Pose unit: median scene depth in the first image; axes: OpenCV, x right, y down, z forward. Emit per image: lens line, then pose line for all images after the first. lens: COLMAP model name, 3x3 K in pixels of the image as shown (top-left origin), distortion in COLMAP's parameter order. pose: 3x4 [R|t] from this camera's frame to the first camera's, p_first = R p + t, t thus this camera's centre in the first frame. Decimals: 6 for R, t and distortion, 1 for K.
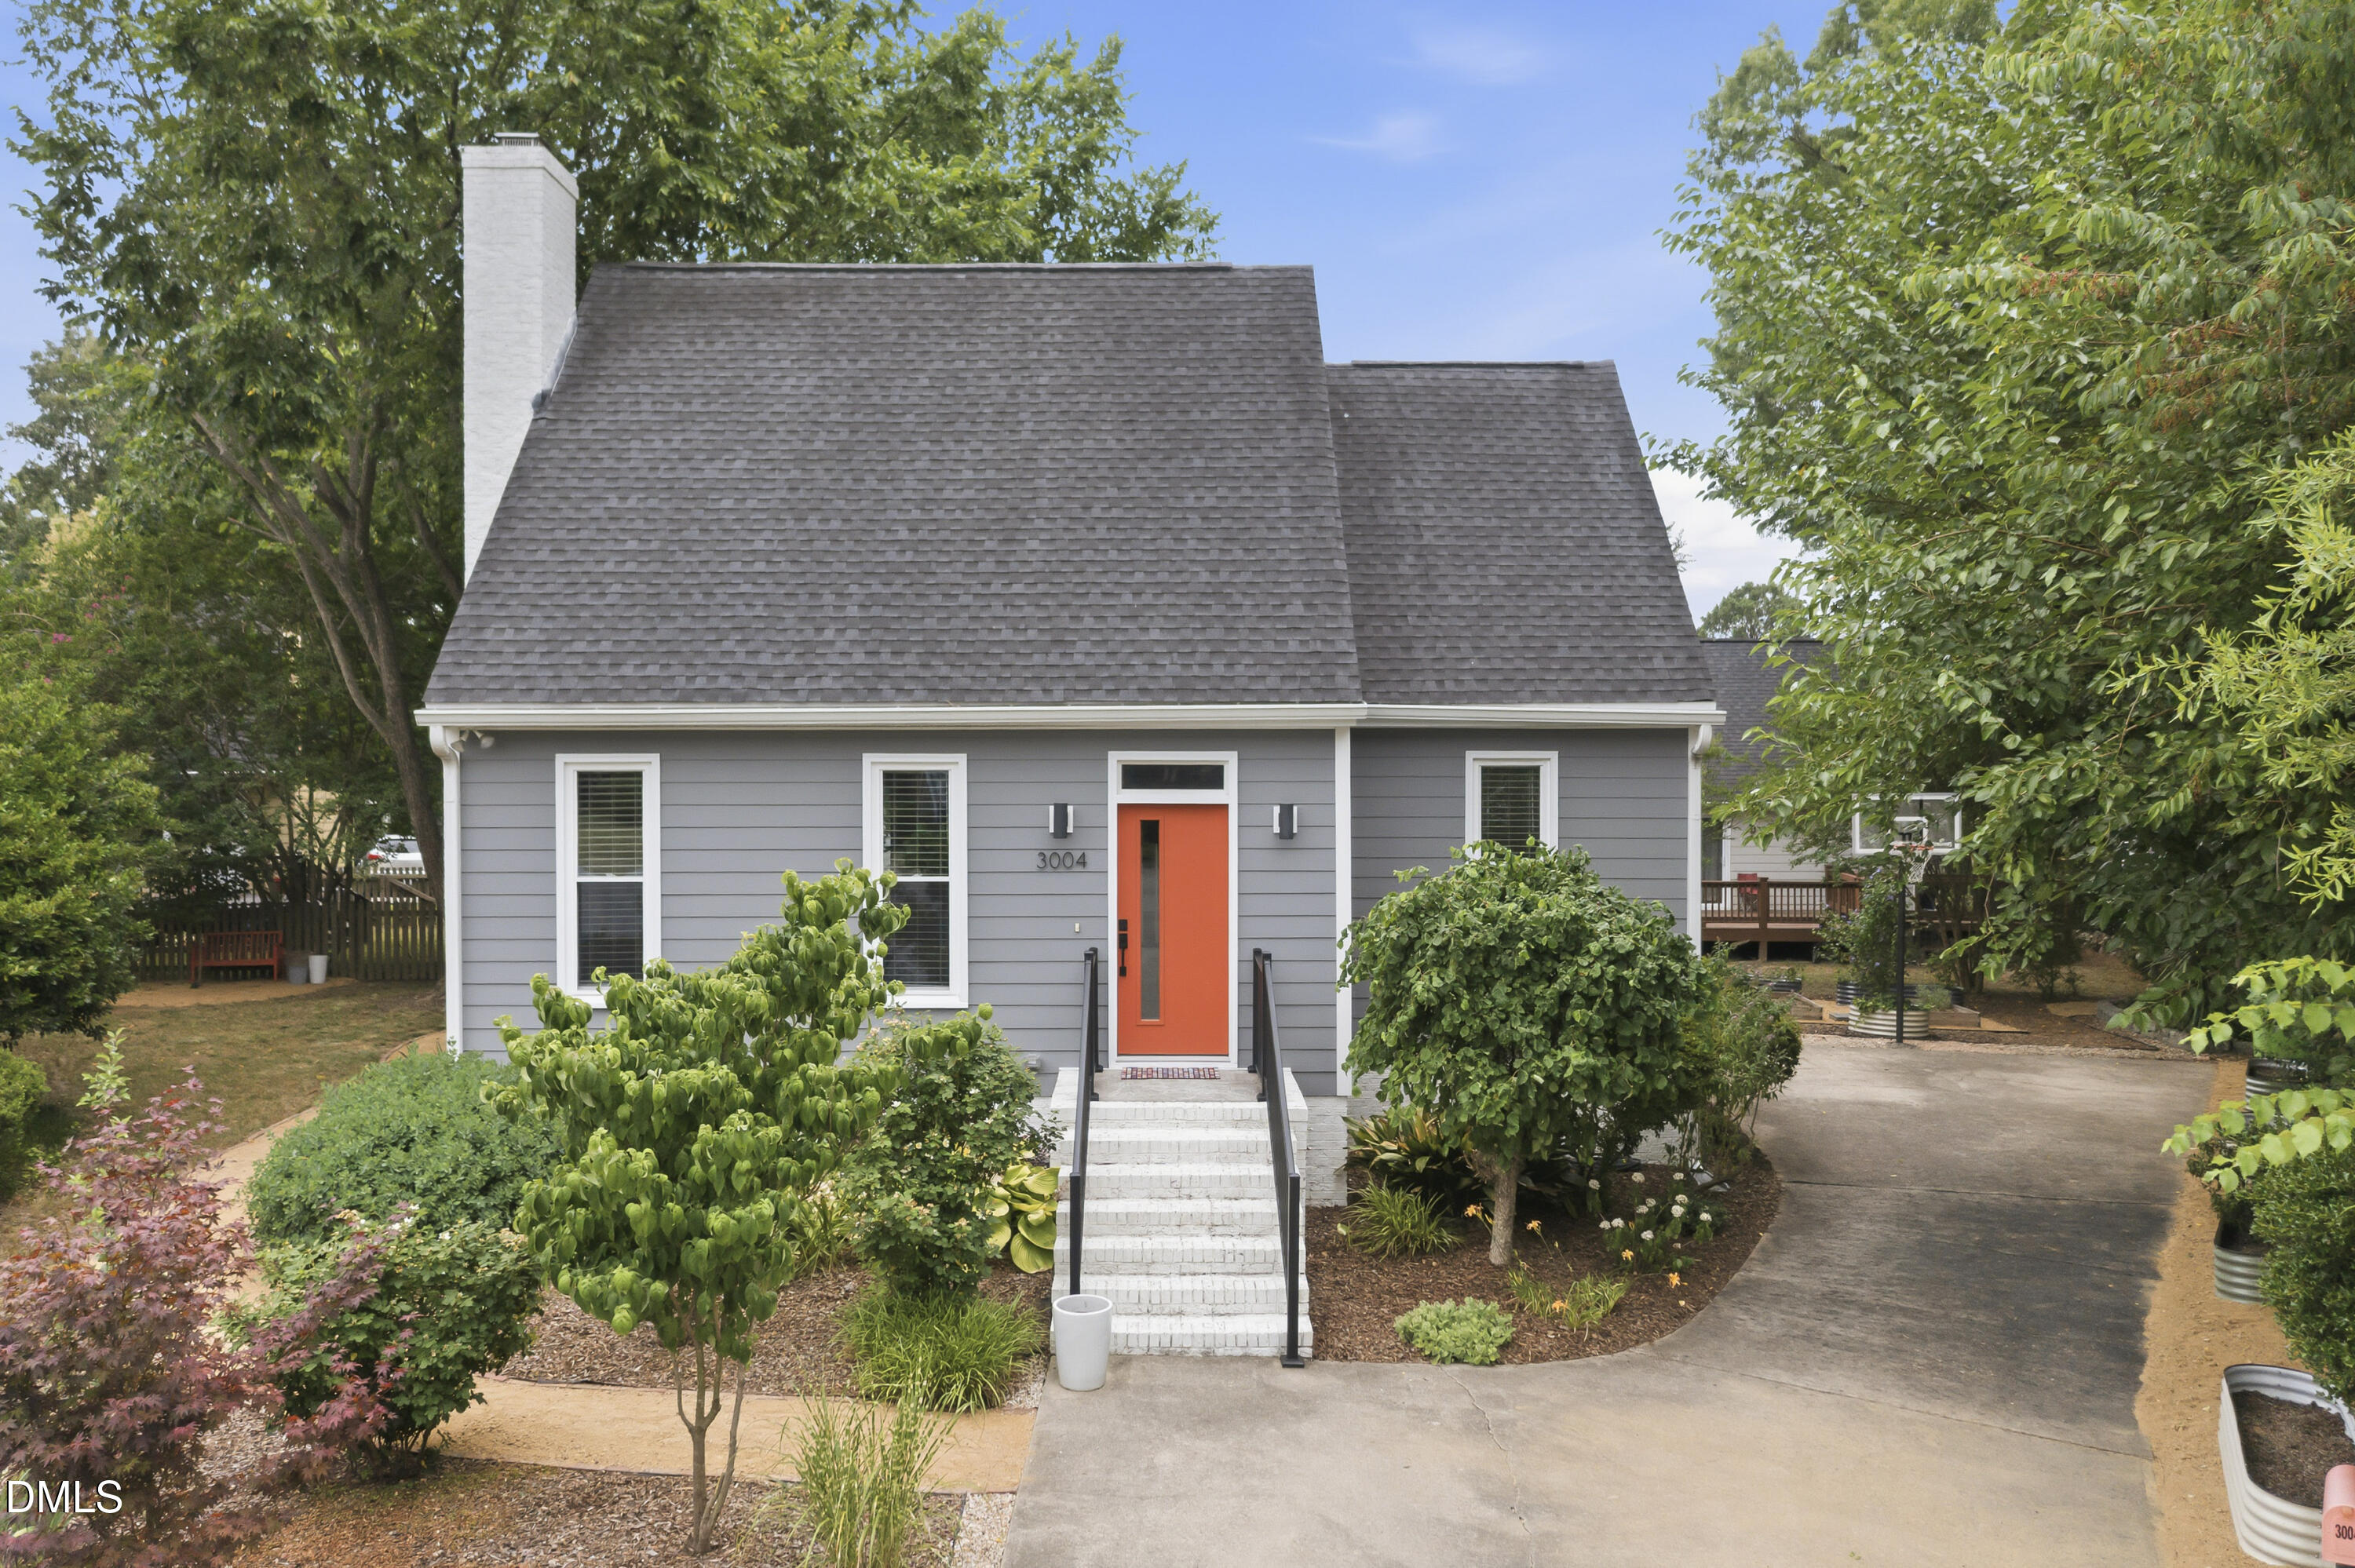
lens RADIAL K [[1901.0, 0, 1172.1], [0, 1901.0, 754.4], [0, 0, 1]] dist [-0.017211, 0.000848]
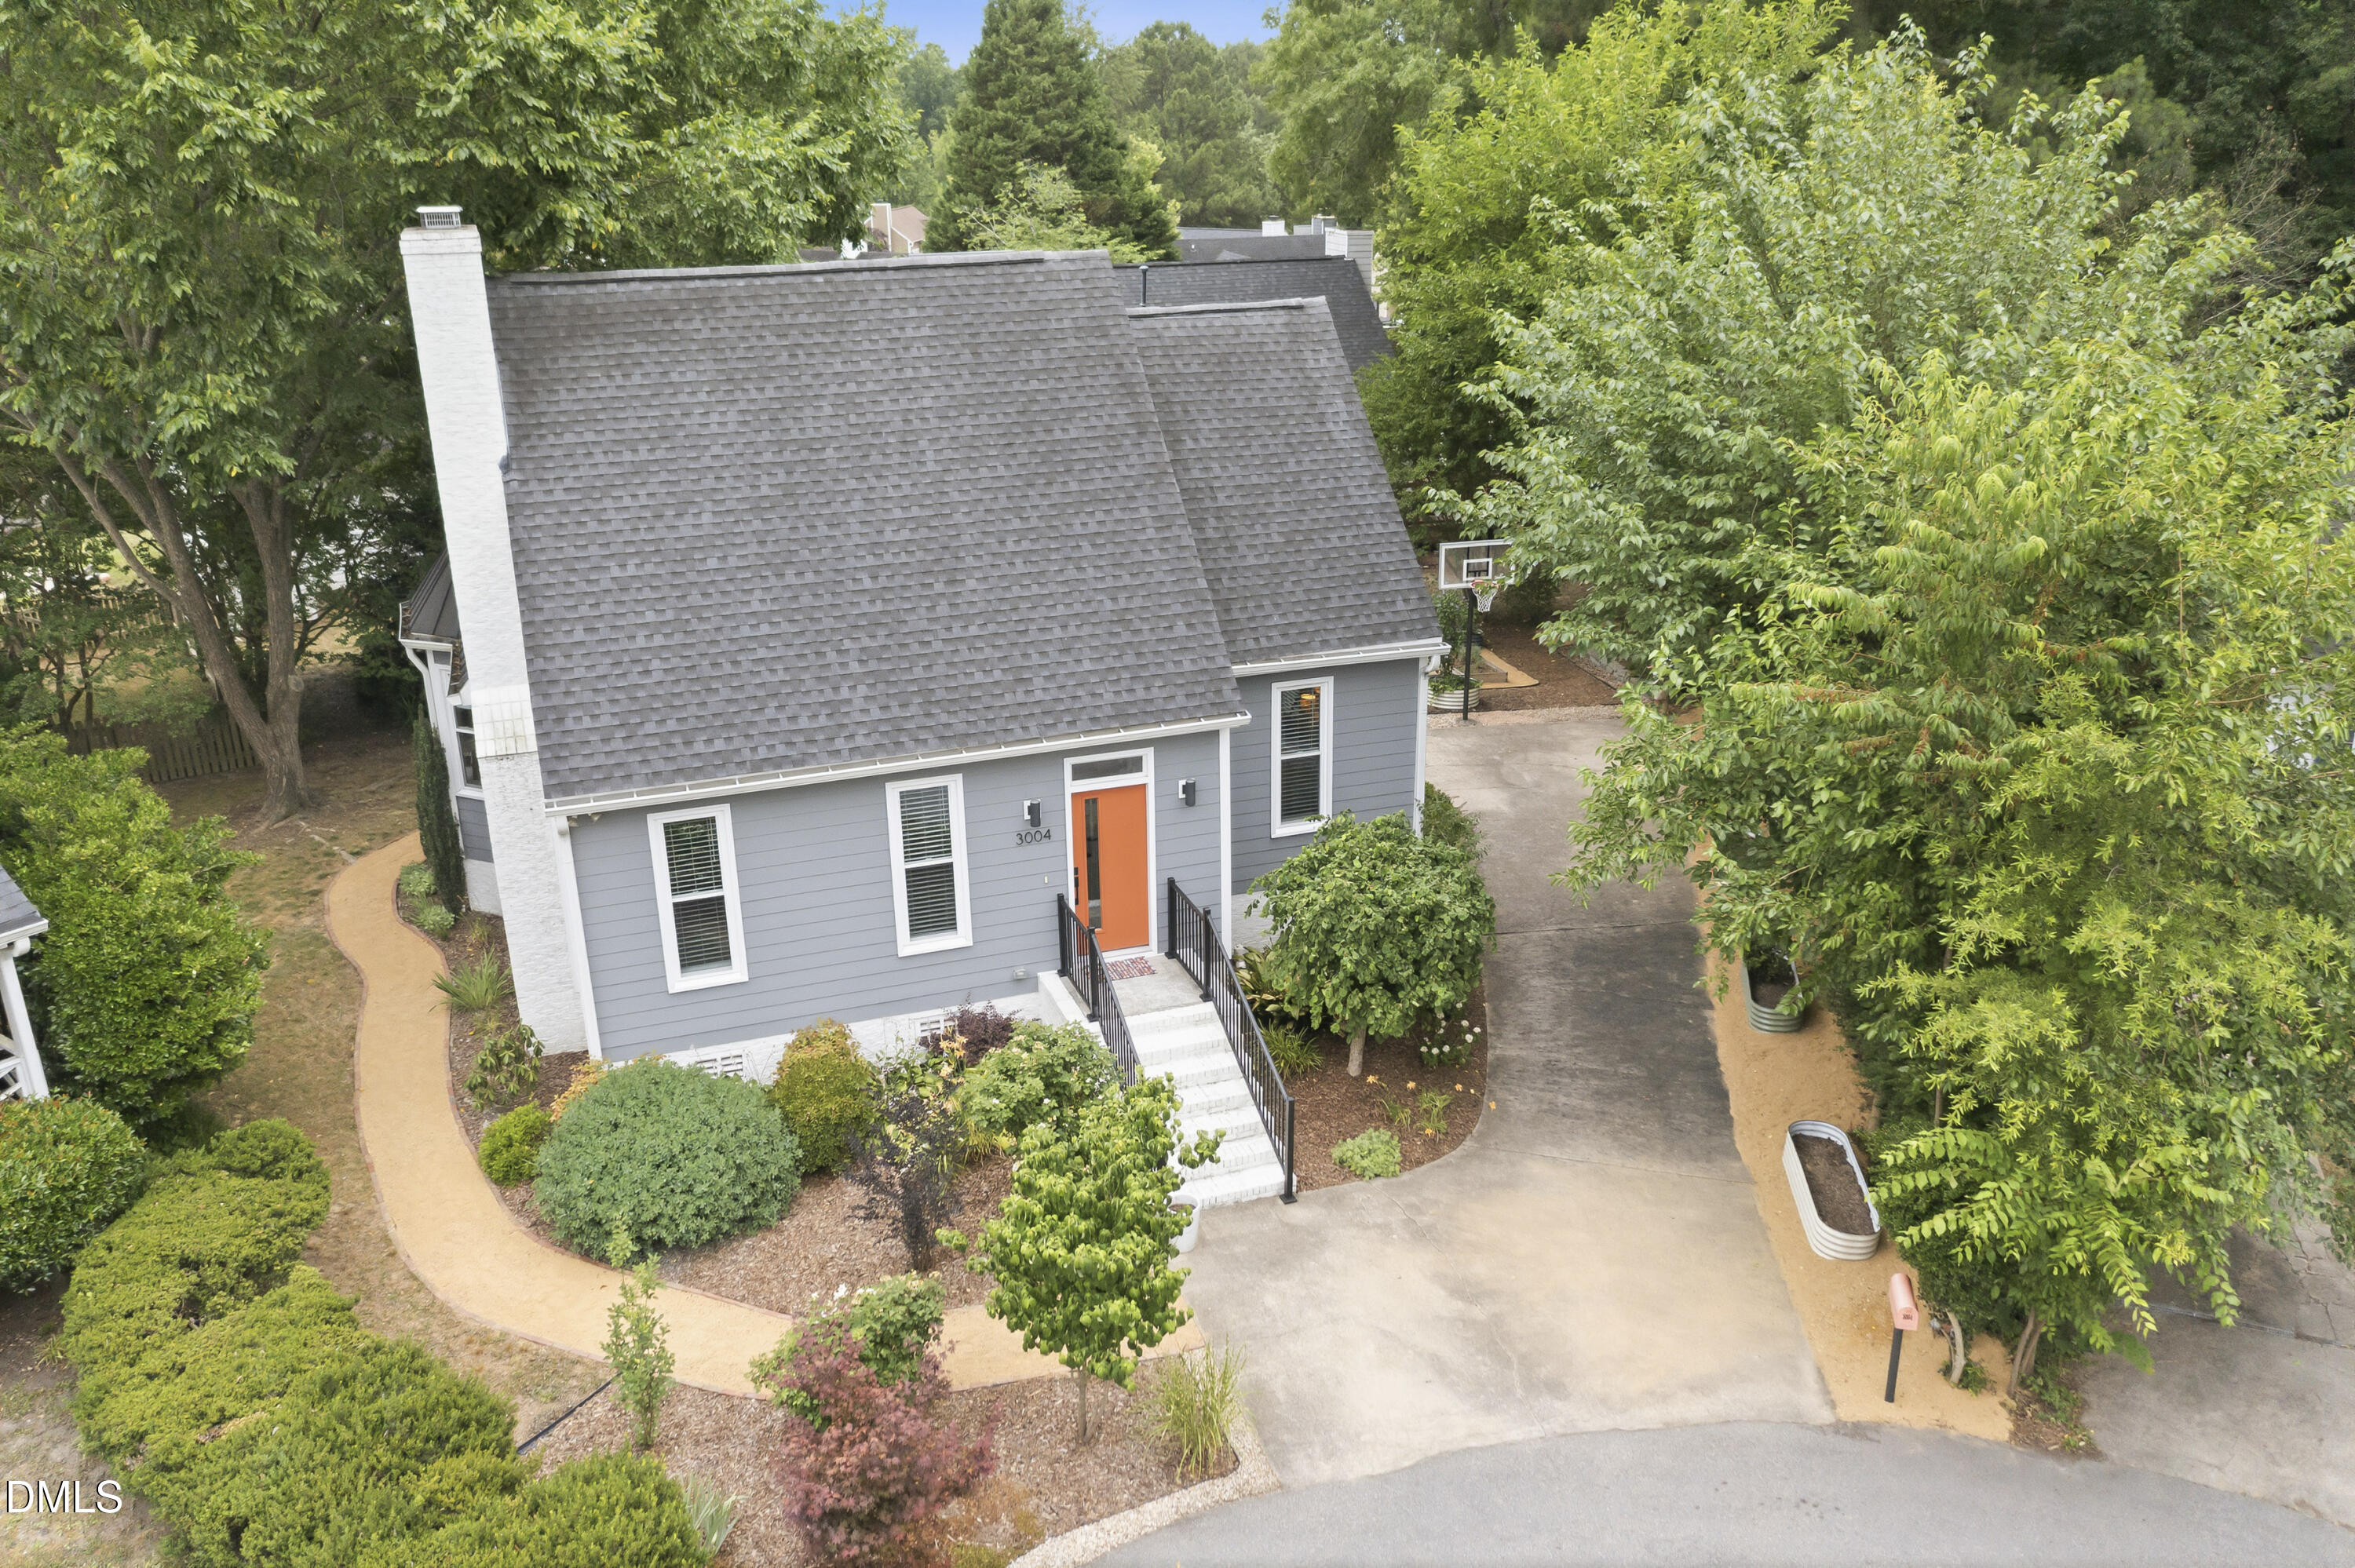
lens RADIAL K [[1877.8, 0, 1177.5], [0, 1877.8, 784.0], [0, 0, 1]] dist [-0.024413, 0.008118]
pose [[0.944929, -0.126726, 0.301744, -0.372179], [0.016575, 0.939337, 0.342594, -0.452990], [-0.326855, -0.318726, 0.889708, -0.233670]]
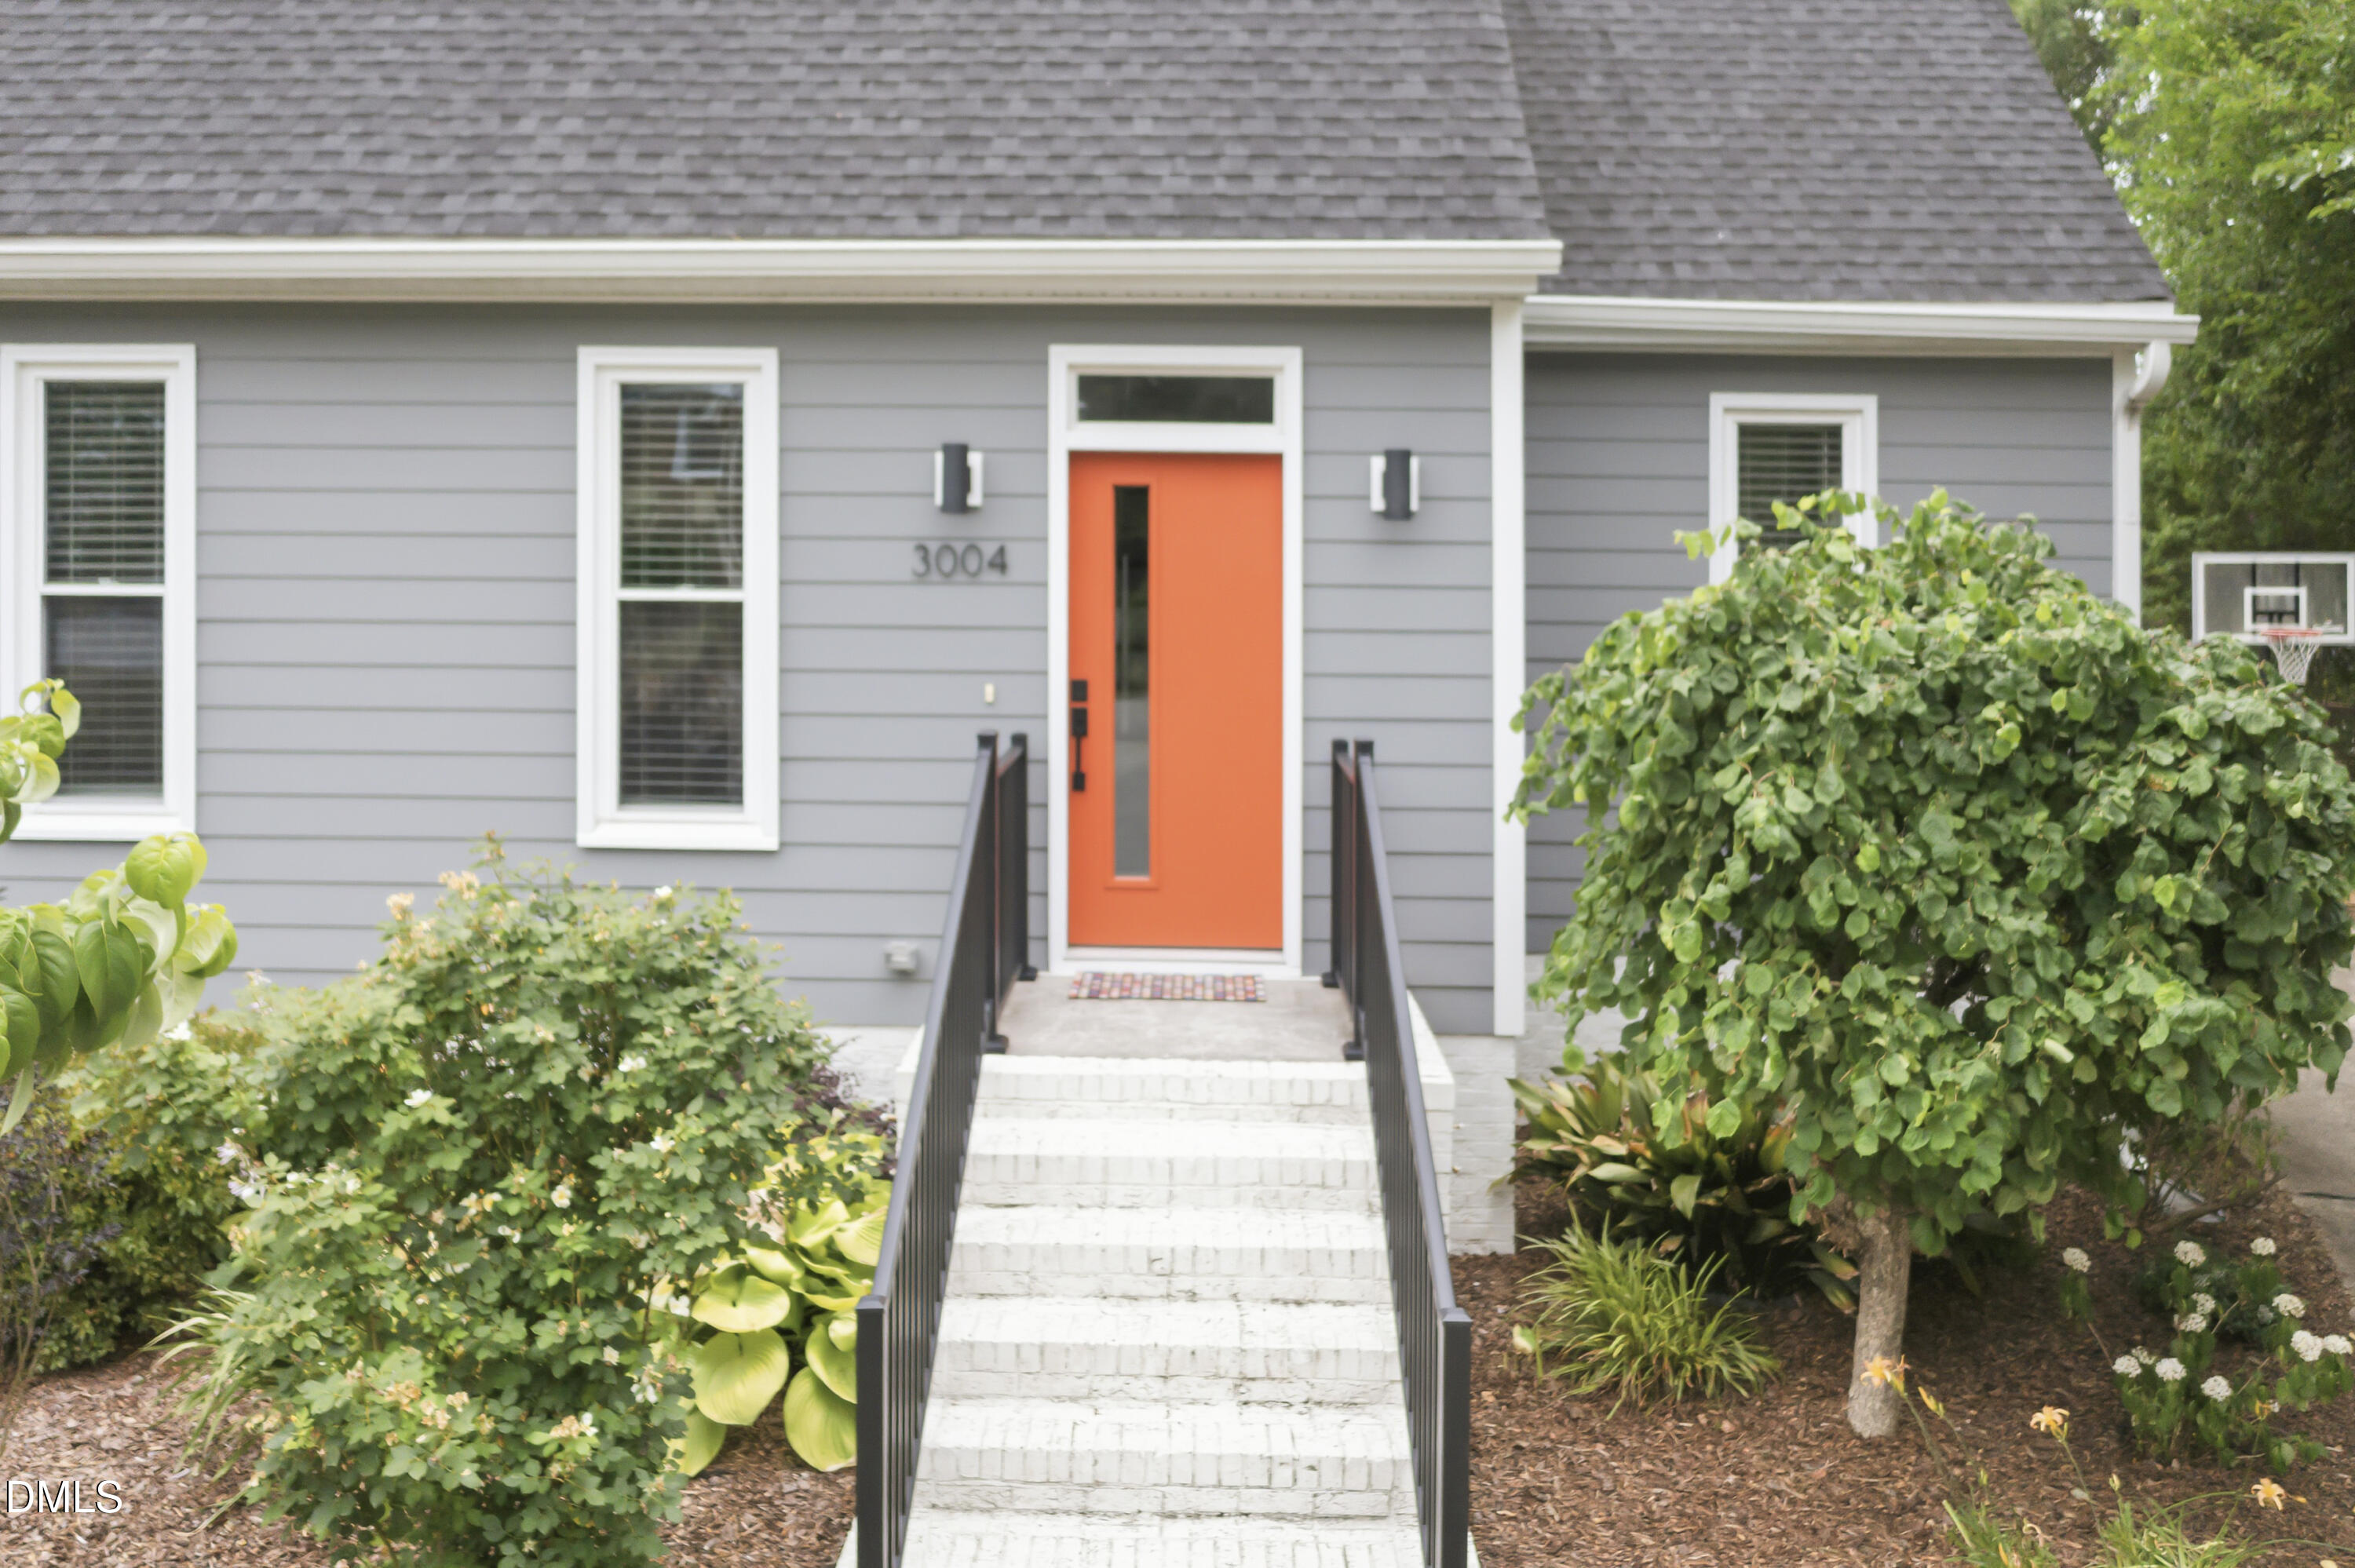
lens RADIAL K [[1935.7, 0, 1159.0], [0, 1935.7, 575.9], [0, 0, 1]] dist [-0.015530, -0.003036]
pose [[0.999479, 0.012569, -0.029727, 0.012474], [-0.012532, 0.999920, 0.001438, 0.060782], [0.029742, -0.001064, 0.999557, 0.486622]]
